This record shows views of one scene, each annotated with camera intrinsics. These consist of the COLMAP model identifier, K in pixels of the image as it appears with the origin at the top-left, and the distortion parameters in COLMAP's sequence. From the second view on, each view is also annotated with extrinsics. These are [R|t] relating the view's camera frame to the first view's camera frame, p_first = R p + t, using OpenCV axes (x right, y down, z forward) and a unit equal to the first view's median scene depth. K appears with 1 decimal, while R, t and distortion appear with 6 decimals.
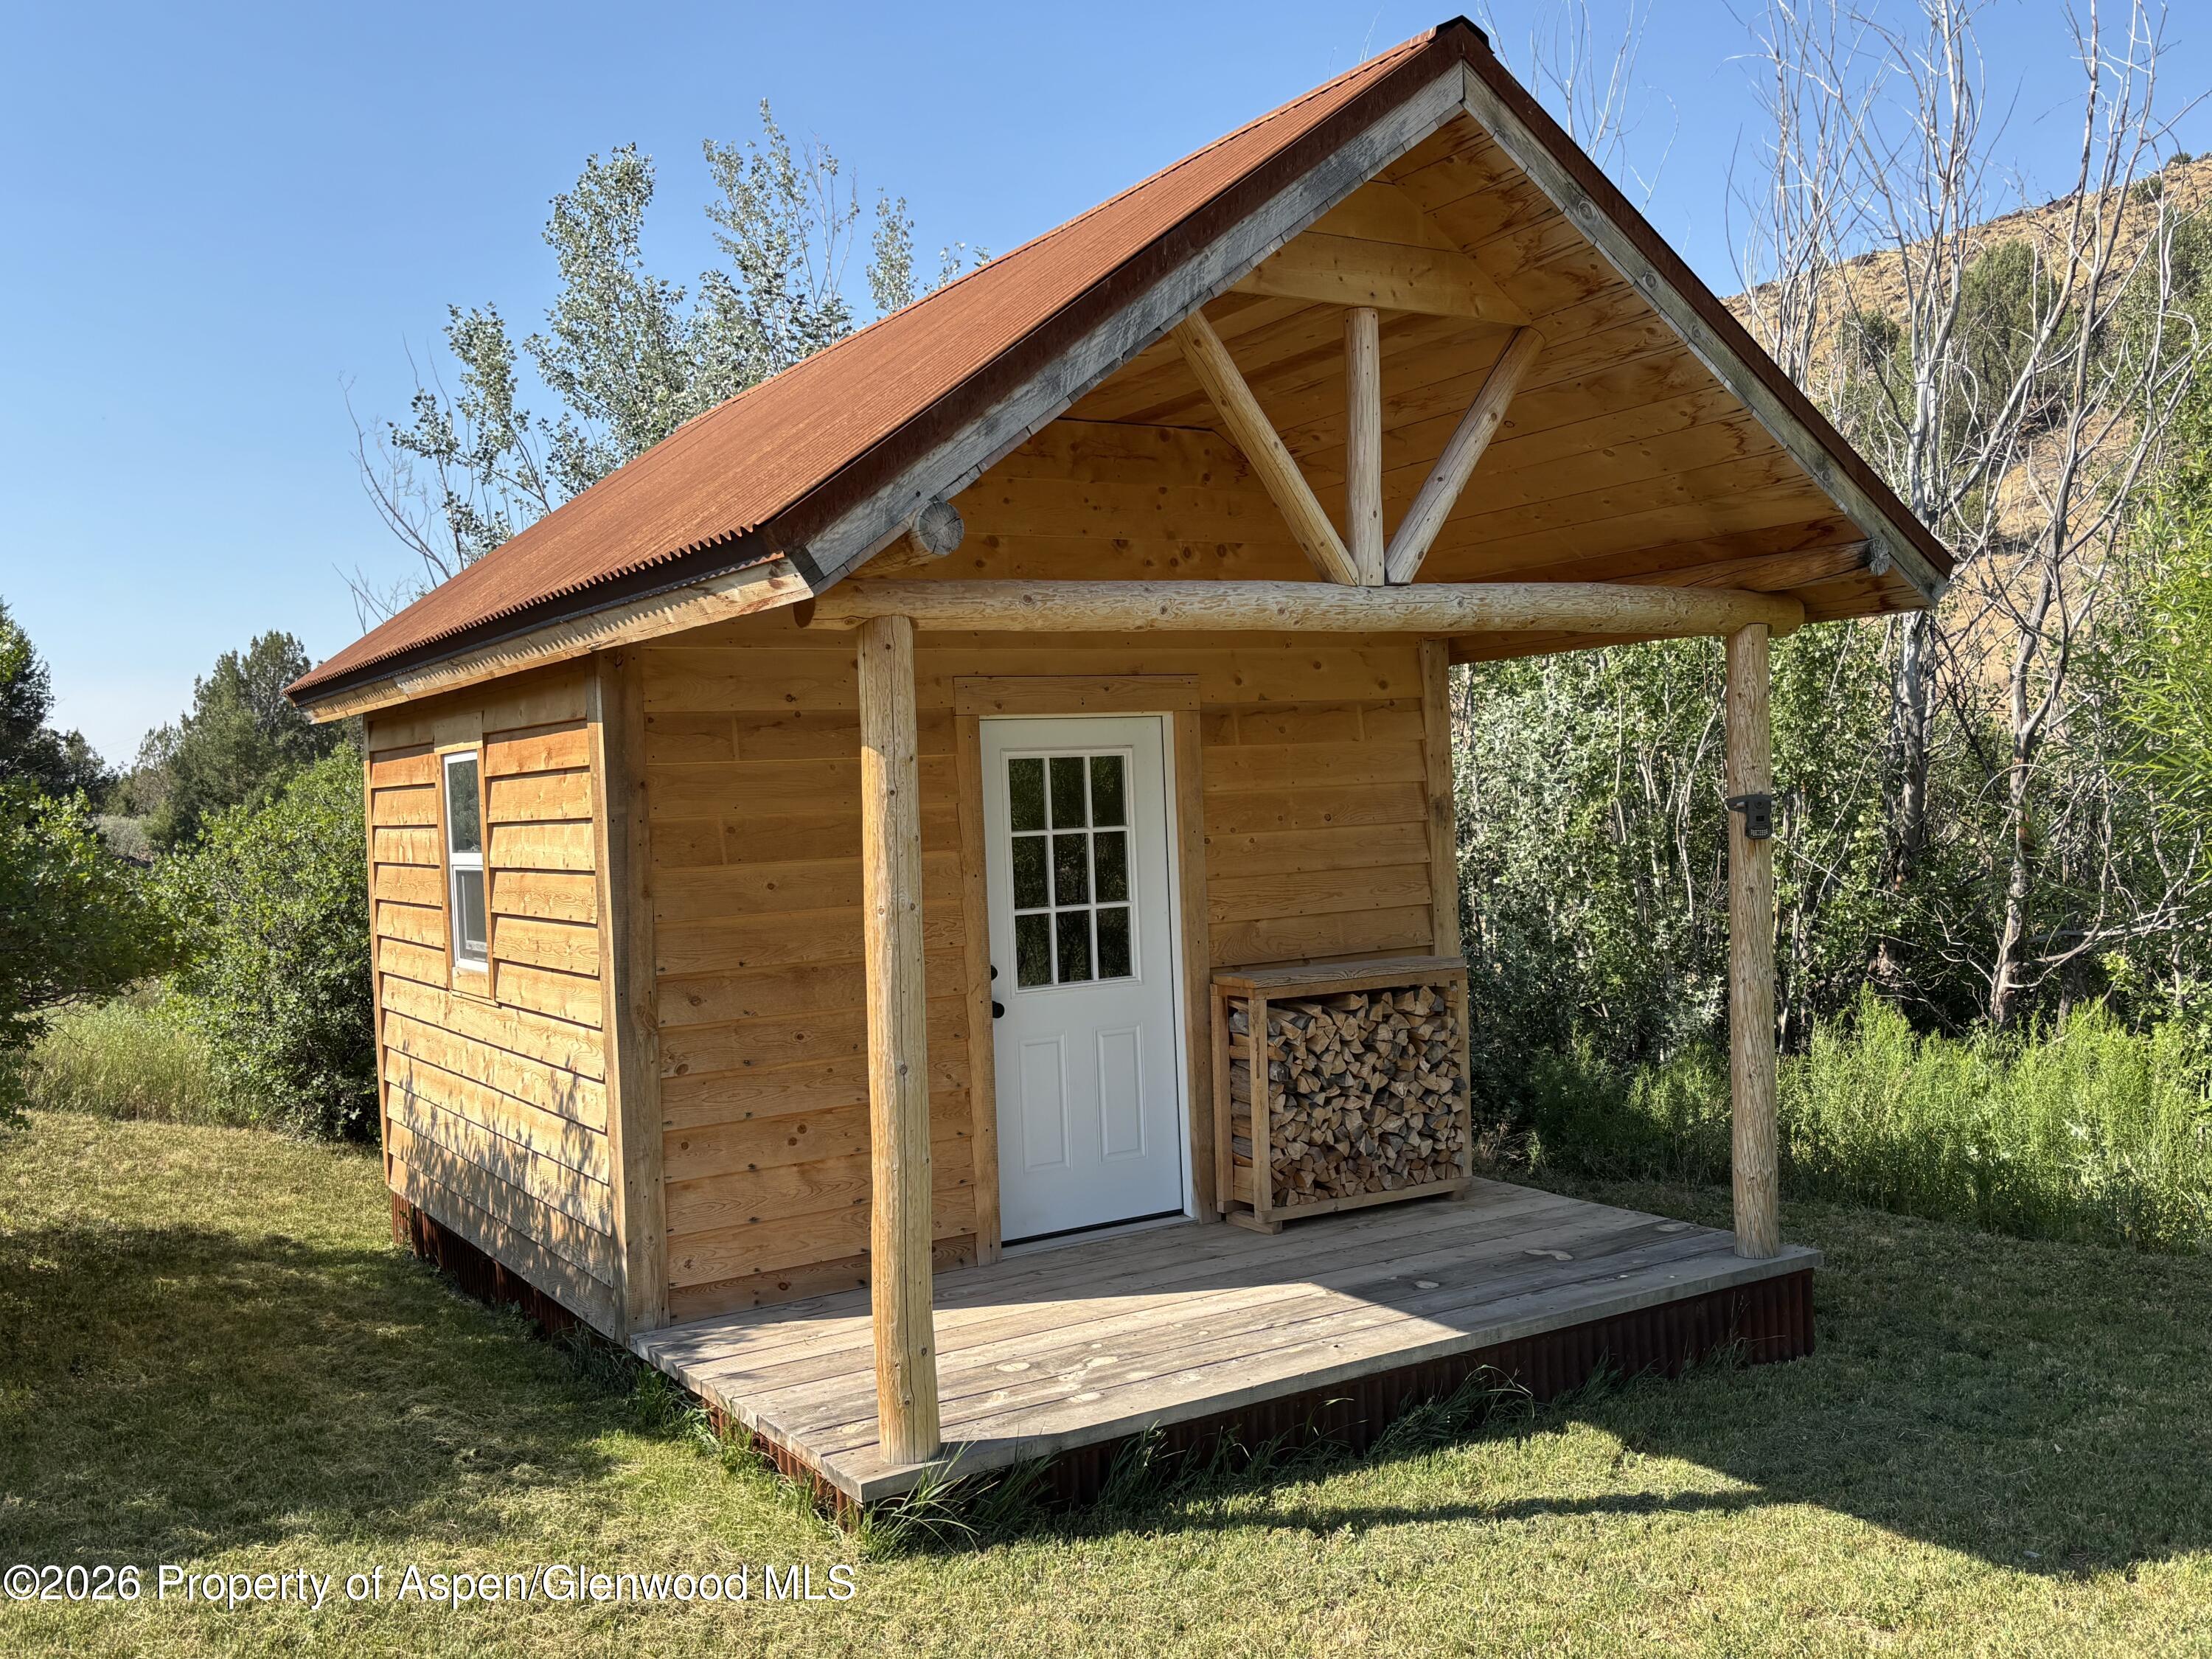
lens RADIAL K [[1966.2, 0, 1115.0], [0, 1966.2, 824.1], [0, 0, 1]] dist [0.061983, -0.006835]
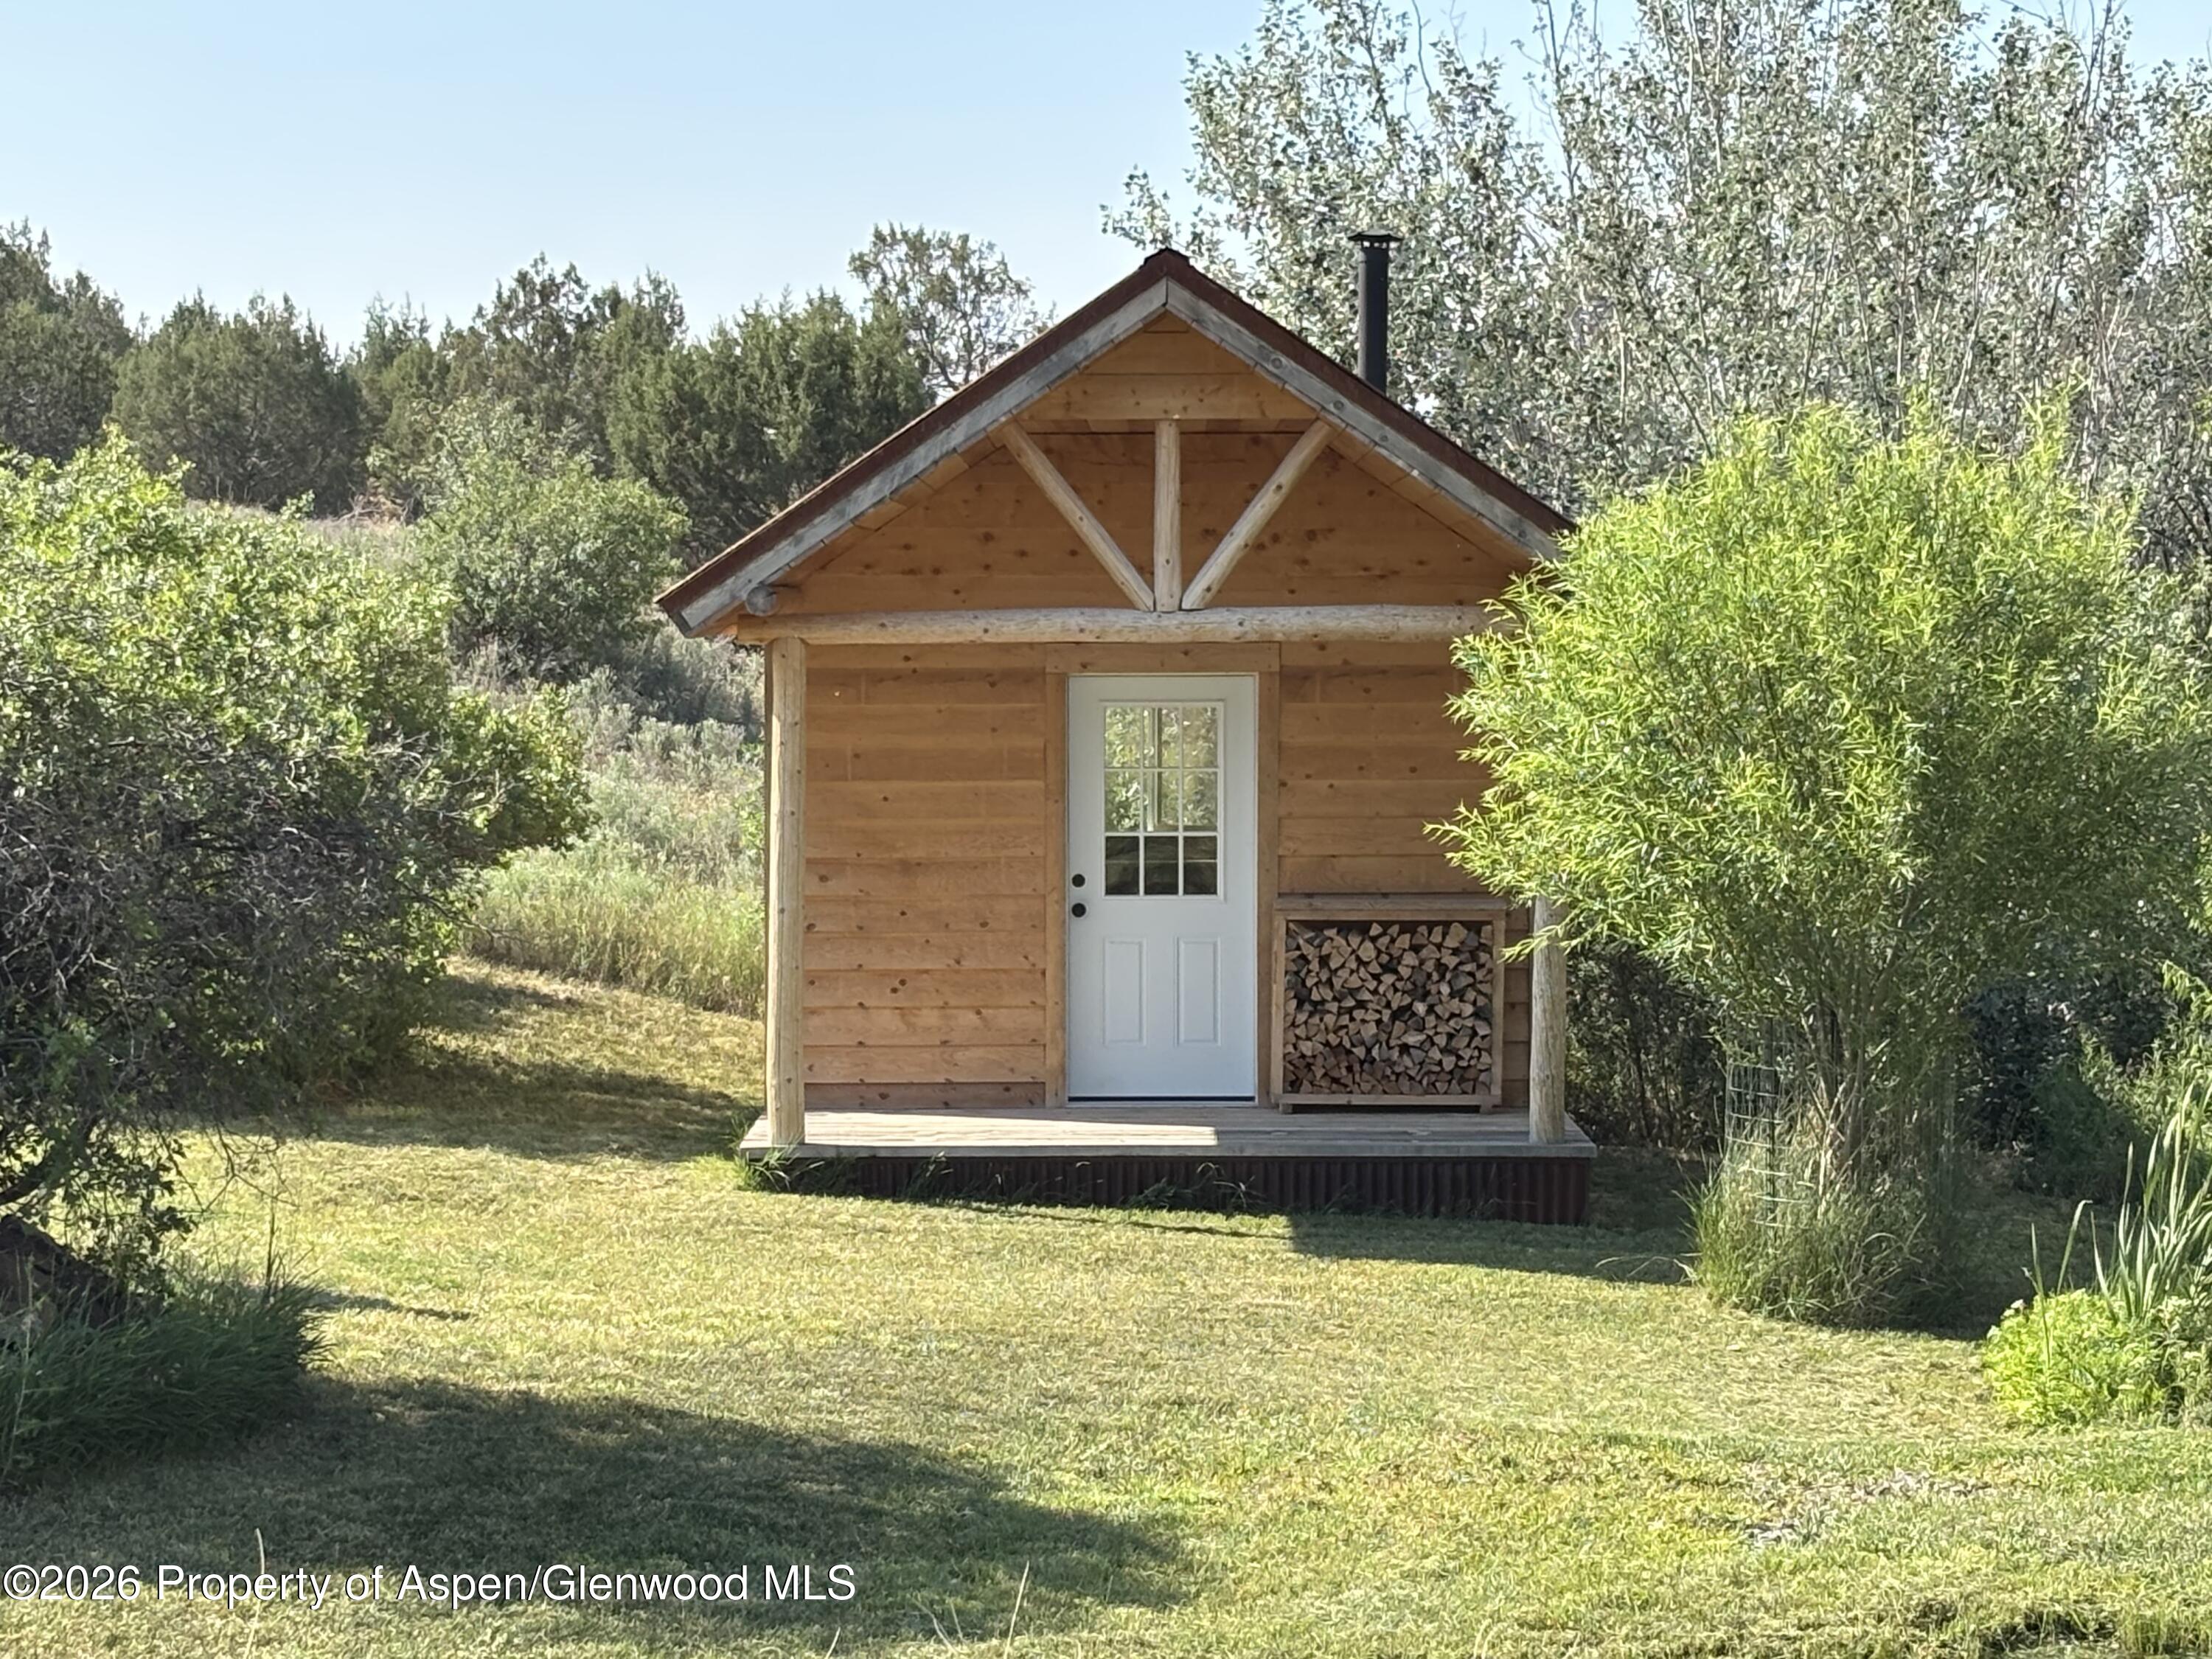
lens RADIAL K [[5524.0, 0, 1098.8], [0, 5524.0, 832.0], [0, 0, 1]] dist [0.007351, 0.000000]
pose [[0.849962, 0.062415, -0.523133, 1.726244], [-0.044255, 0.997907, 0.047156, -0.116838], [0.524981, -0.016930, 0.850945, -1.911571]]
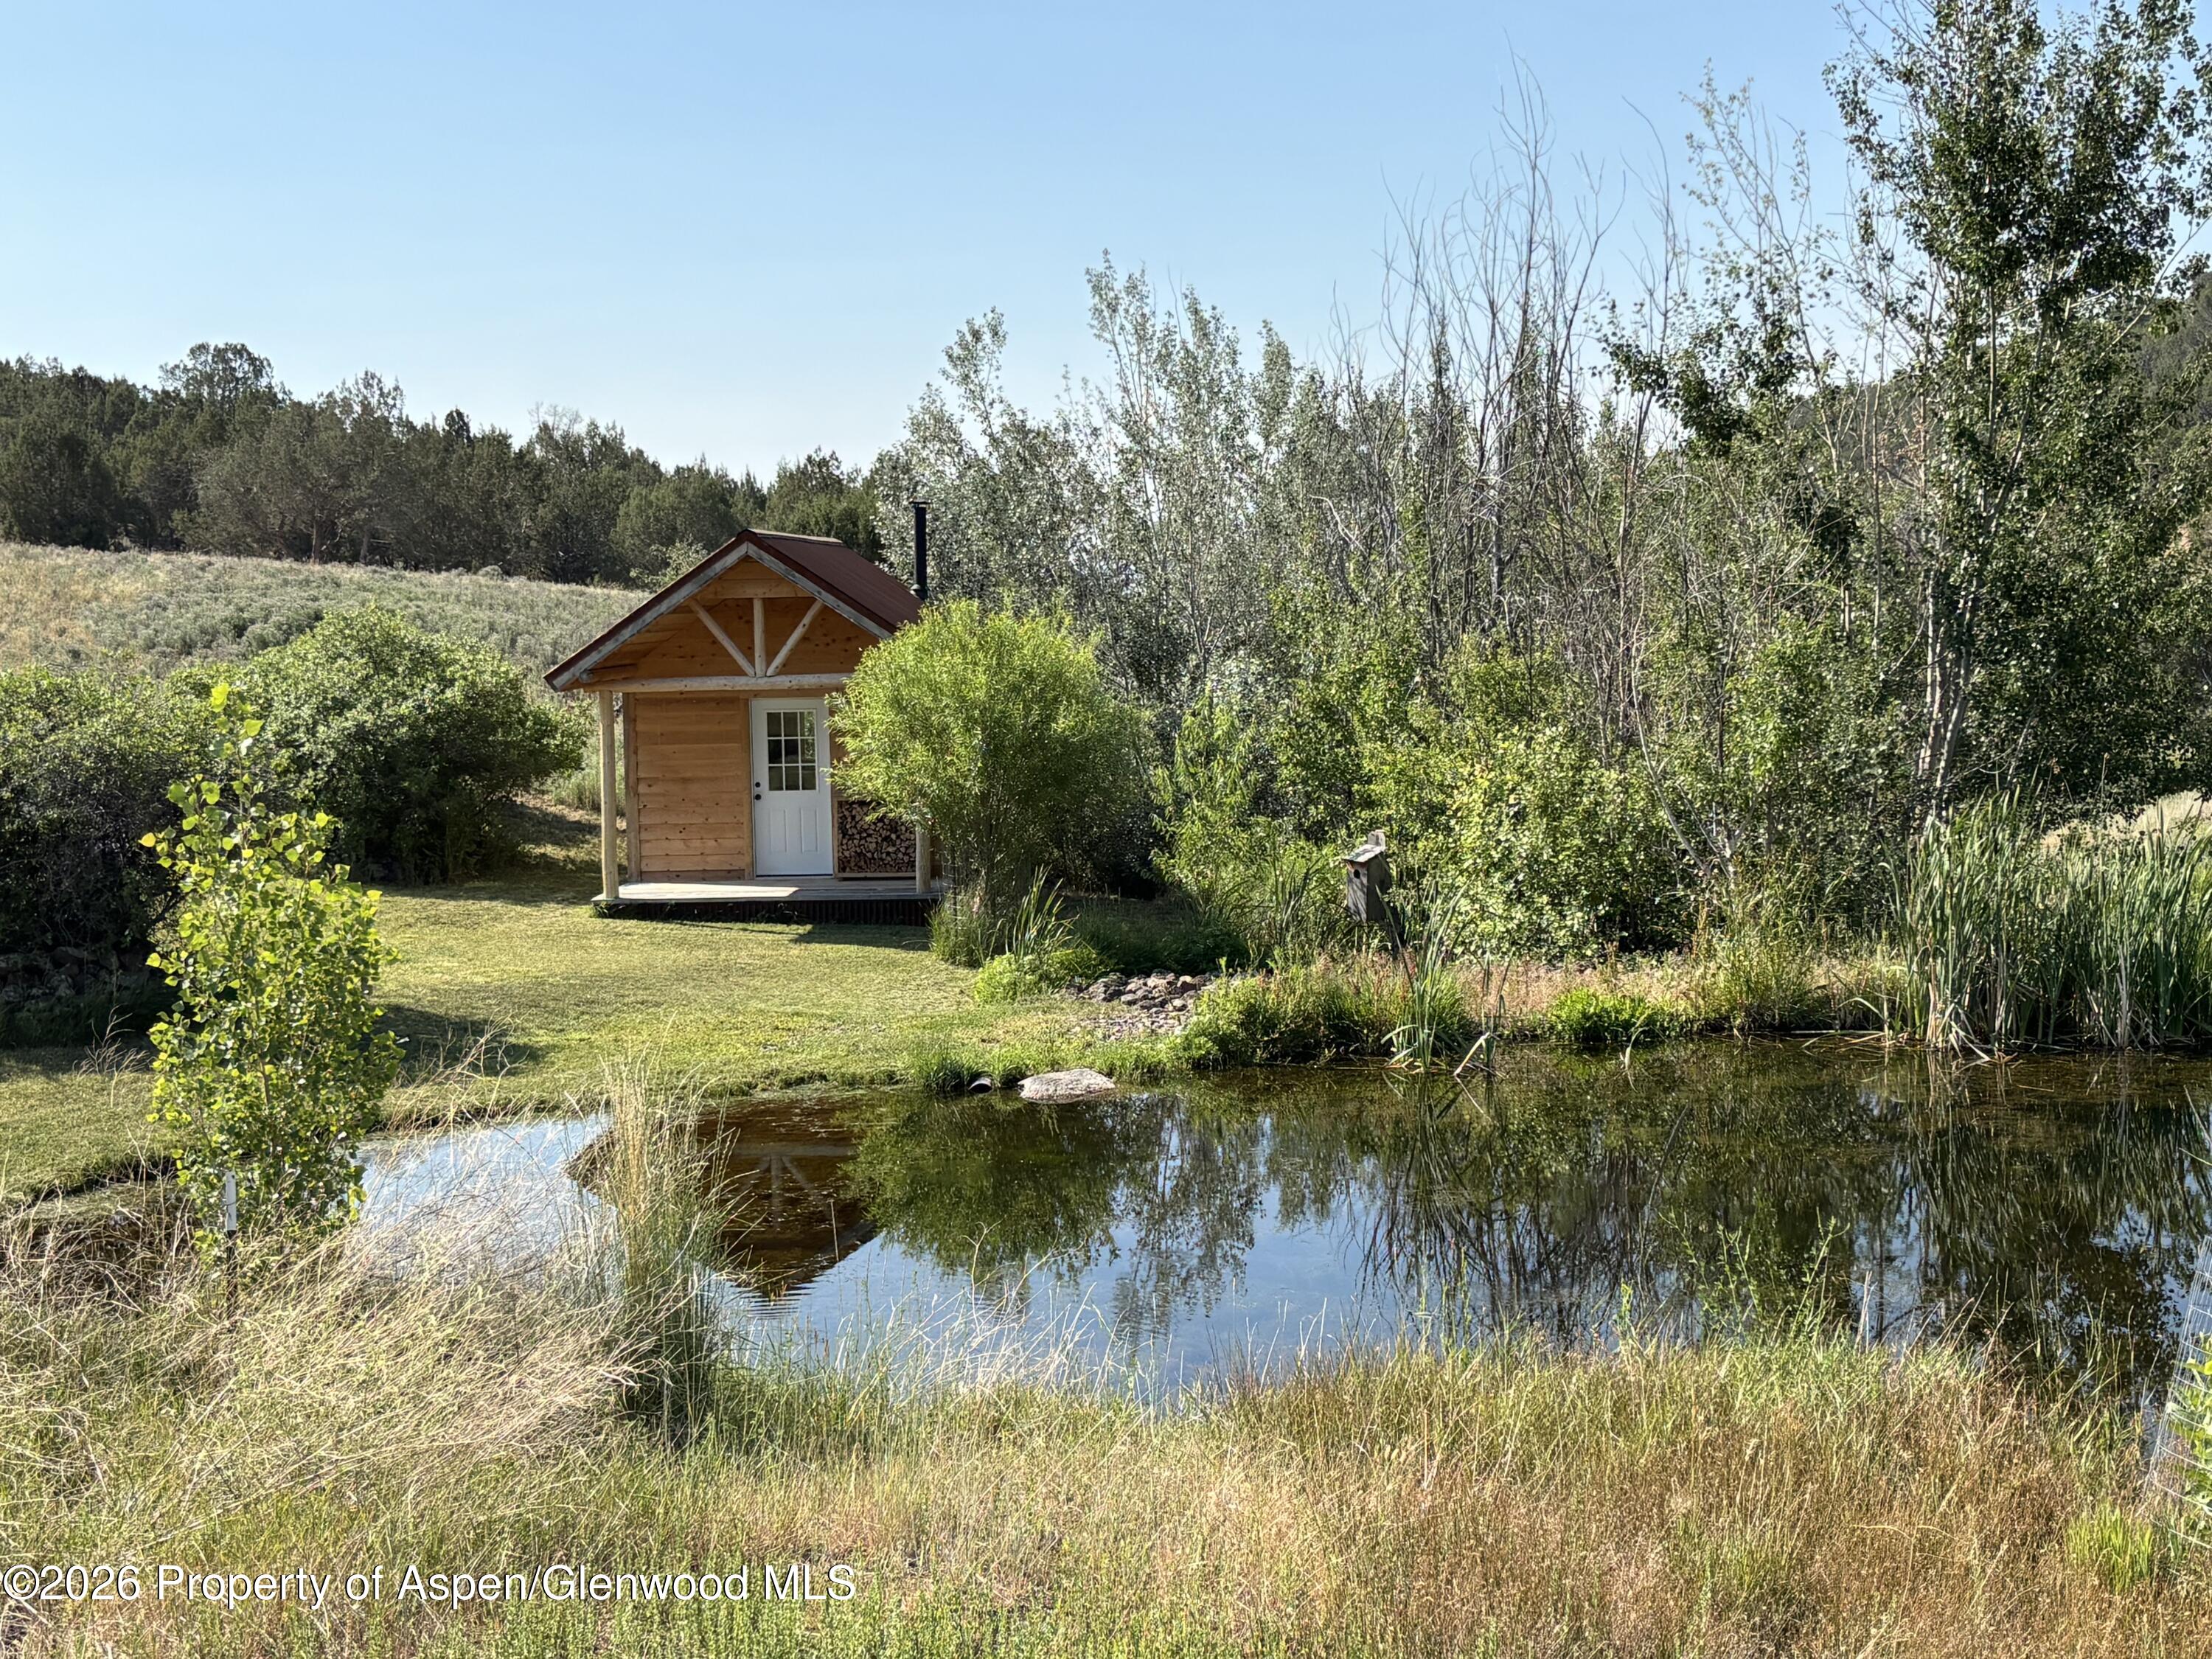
lens RADIAL K [[2907.7, 0, 1119.2], [0, 2907.7, 825.2], [0, 0, 1]] dist [0.075377, 0.000000]
pose [[0.823105, 0.070748, -0.563465, 2.799859], [-0.024254, 0.995684, 0.089586, -0.264620], [0.567371, -0.060072, 0.821268, -2.250915]]
